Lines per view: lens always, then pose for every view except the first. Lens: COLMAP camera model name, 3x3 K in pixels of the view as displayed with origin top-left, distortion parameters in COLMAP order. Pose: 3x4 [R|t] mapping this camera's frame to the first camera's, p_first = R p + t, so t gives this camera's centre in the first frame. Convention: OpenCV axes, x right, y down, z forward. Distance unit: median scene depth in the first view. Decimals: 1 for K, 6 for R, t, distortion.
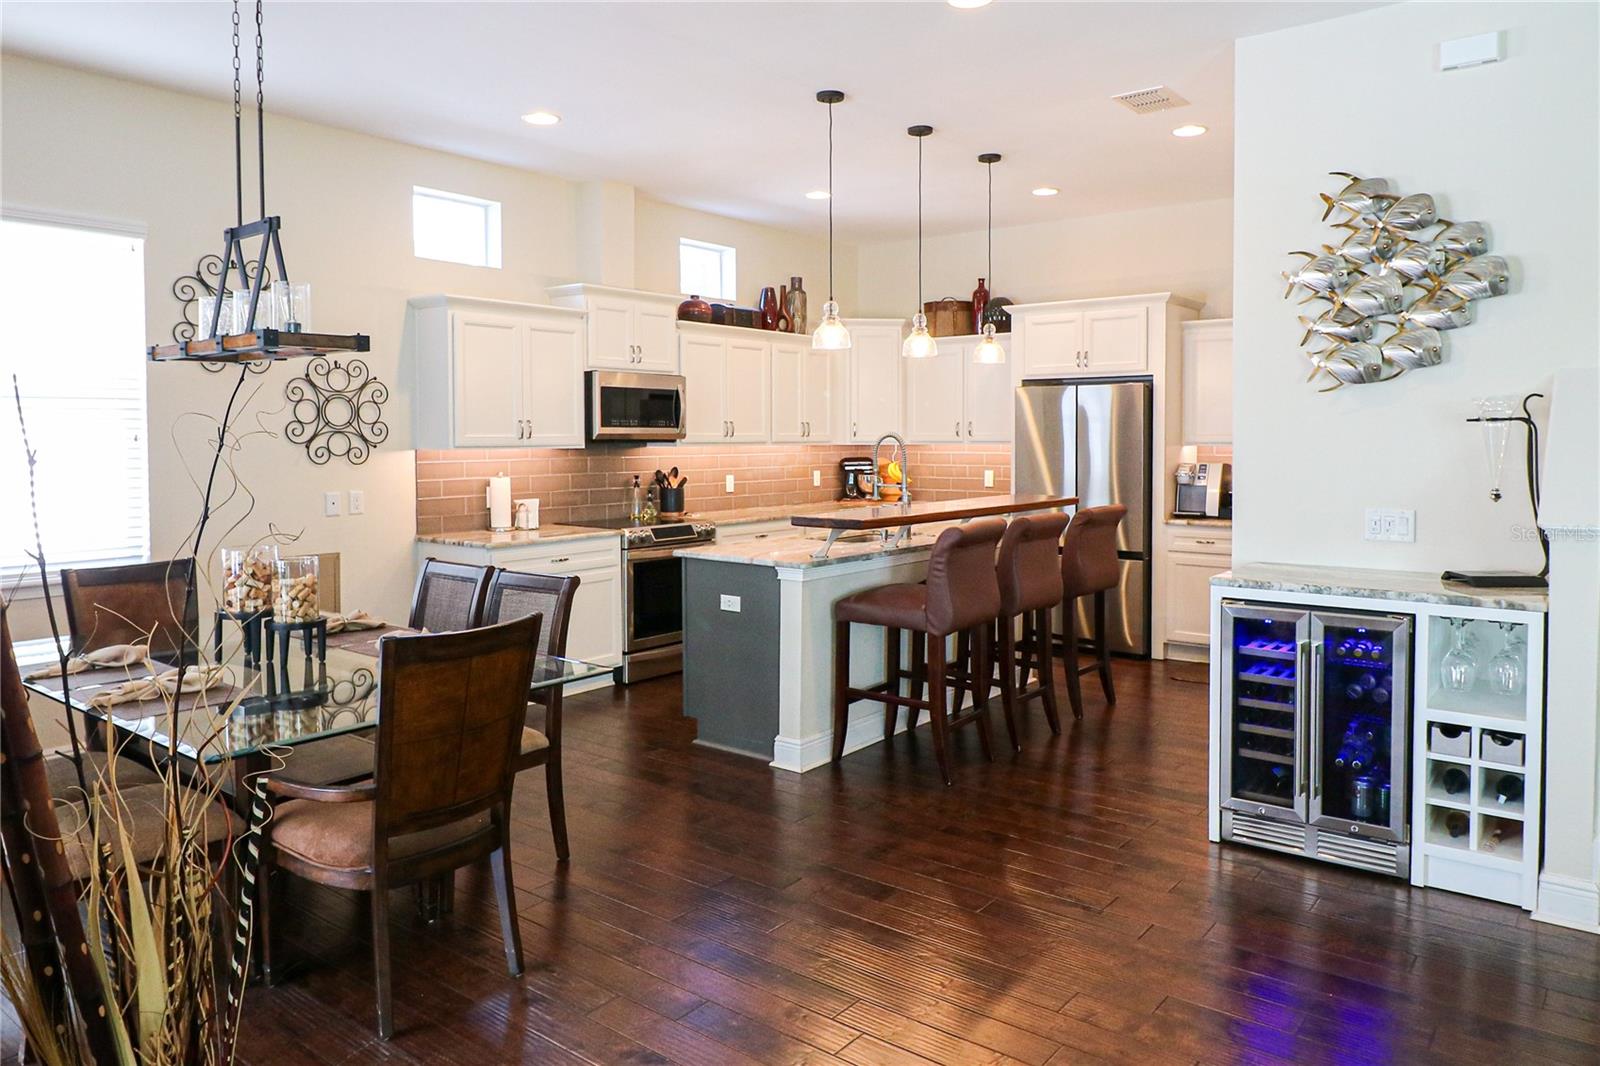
lens RADIAL K [[1009.7, 0, 837.1], [0, 1009.7, 468.7], [0, 0, 1]] dist [-0.025323, -0.000376]
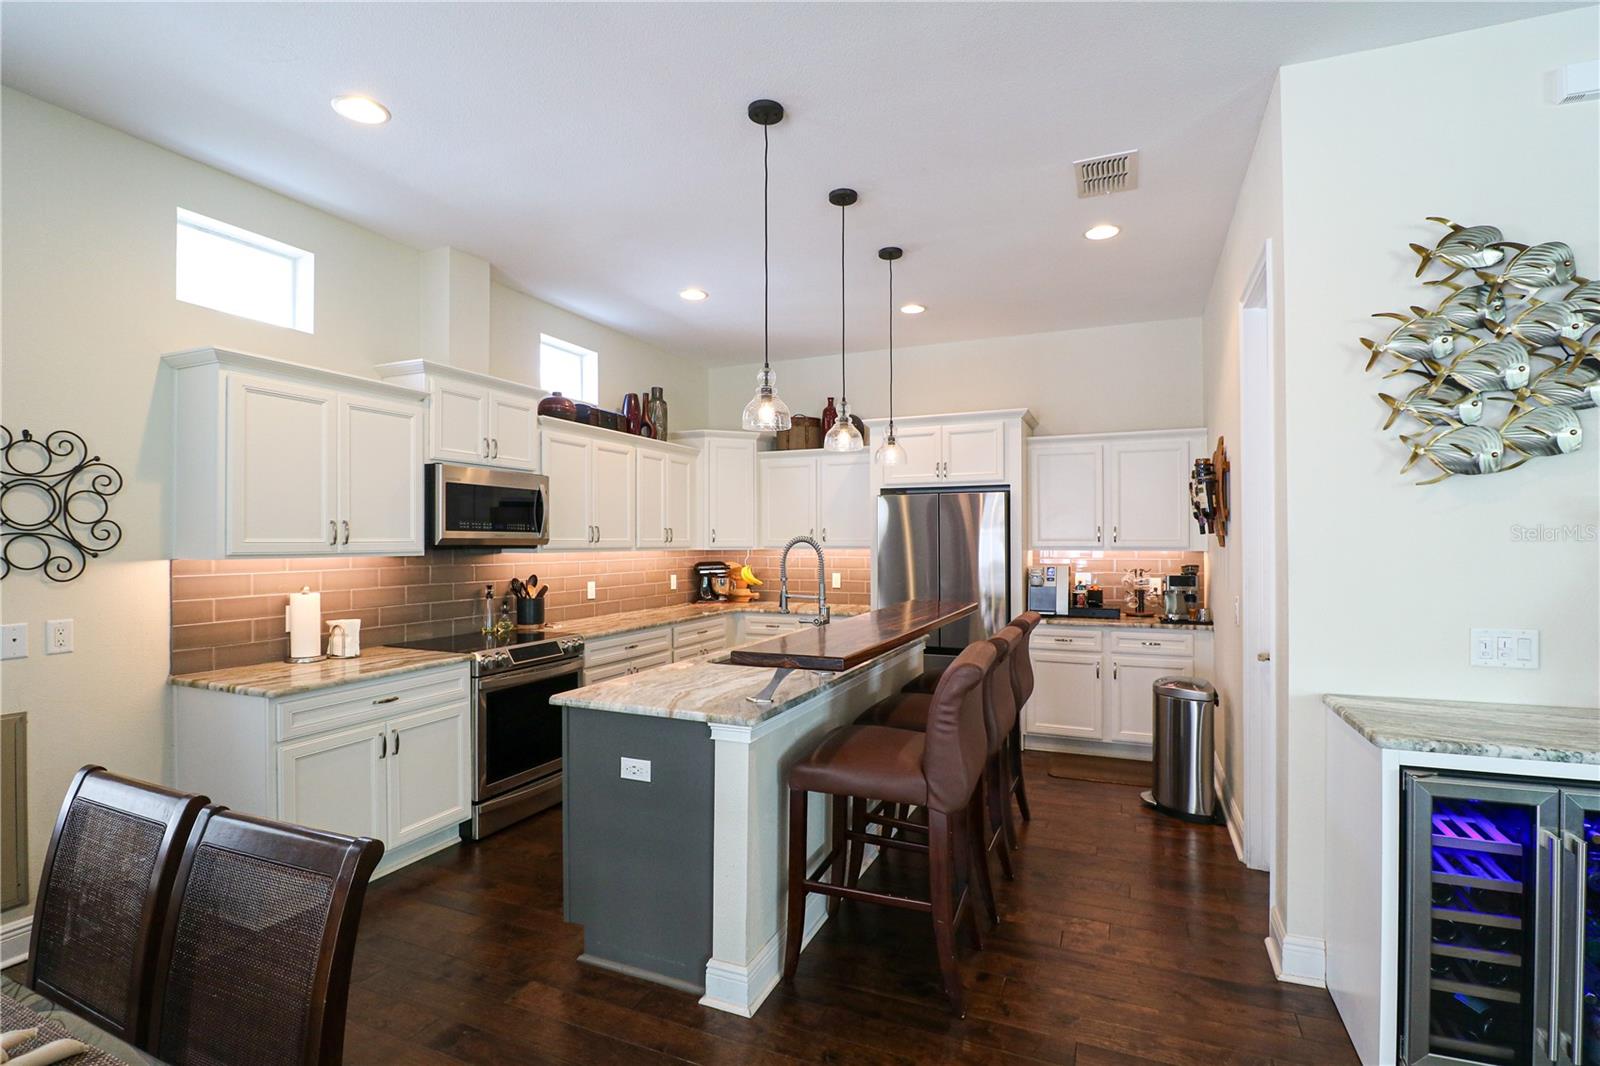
lens RADIAL K [[720.2, 0, 826.0], [0, 720.2, 540.4], [0, 0, 1]] dist [-0.003913, -0.012547]
pose [[0.968444, 0.000304, 0.249231, -0.076027], [0.008528, 0.999373, -0.034357, -0.009672], [-0.249085, 0.035399, 0.967834, 0.339858]]
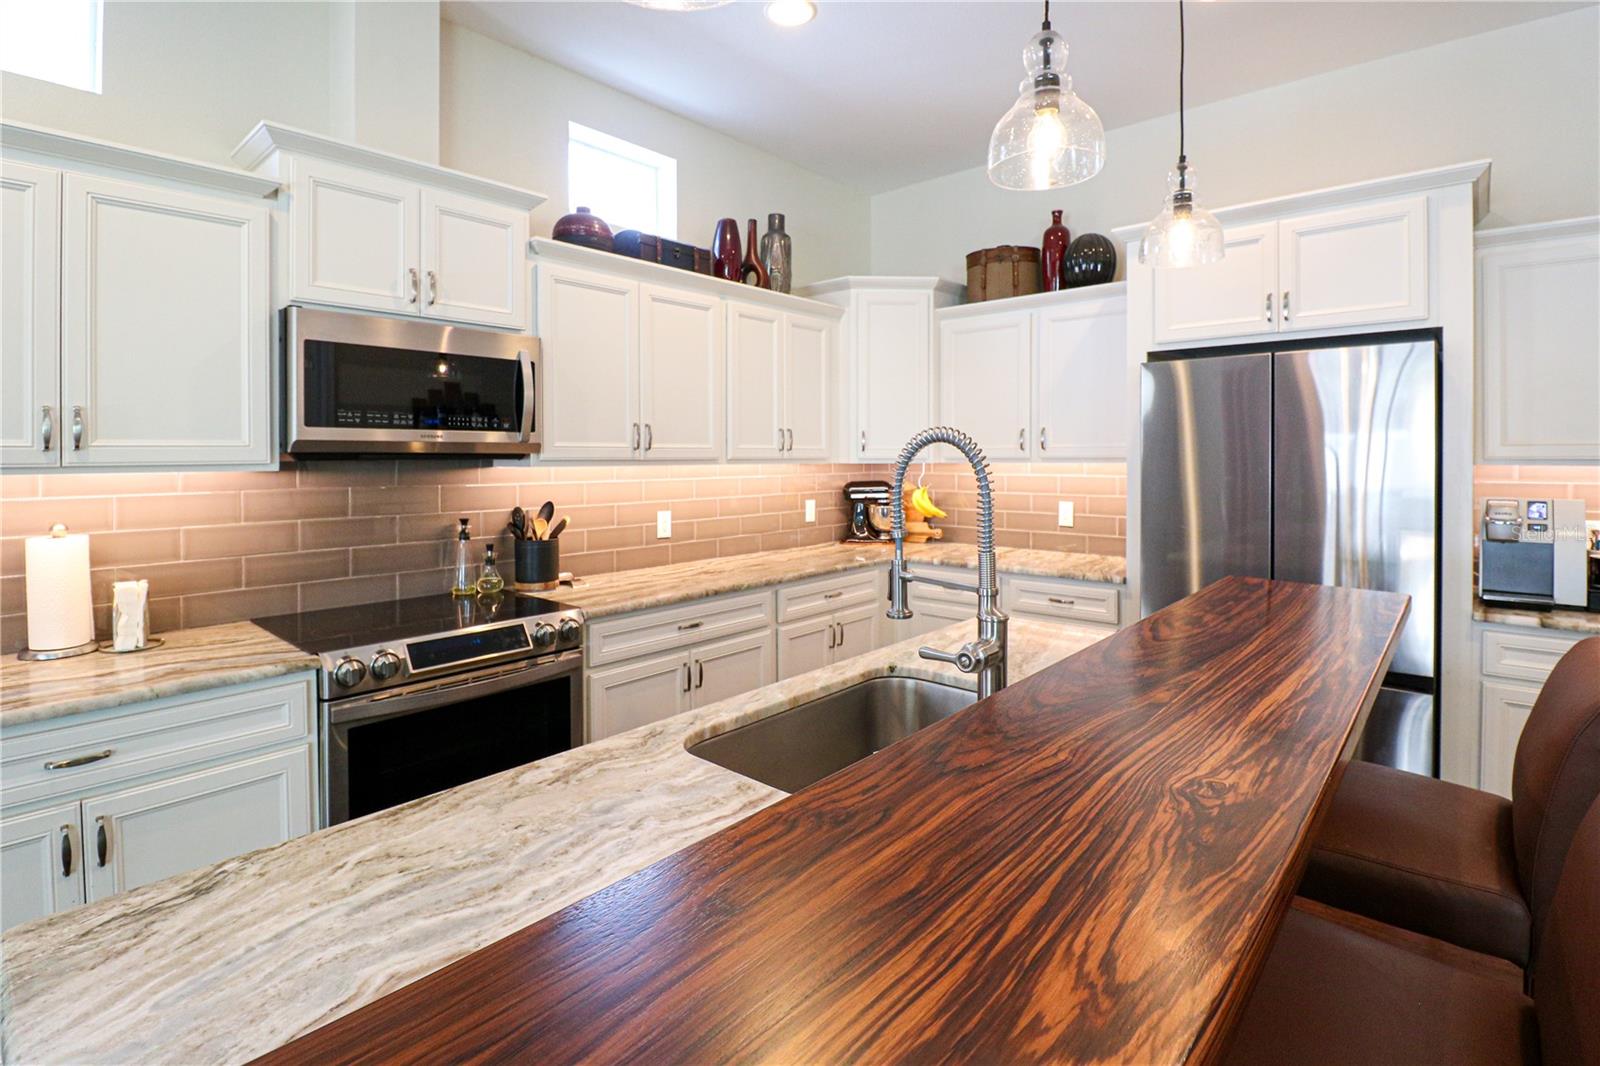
lens RADIAL K [[781.7, 0, 801.6], [0, 781.7, 470.5], [0, 0, 1]] dist [-0.001848, -0.000394]
pose [[0.996744, 0.001160, -0.080624, 0.025273], [-0.002270, 0.999904, -0.013687, -0.016190], [0.080601, 0.013825, 0.996651, 0.652622]]
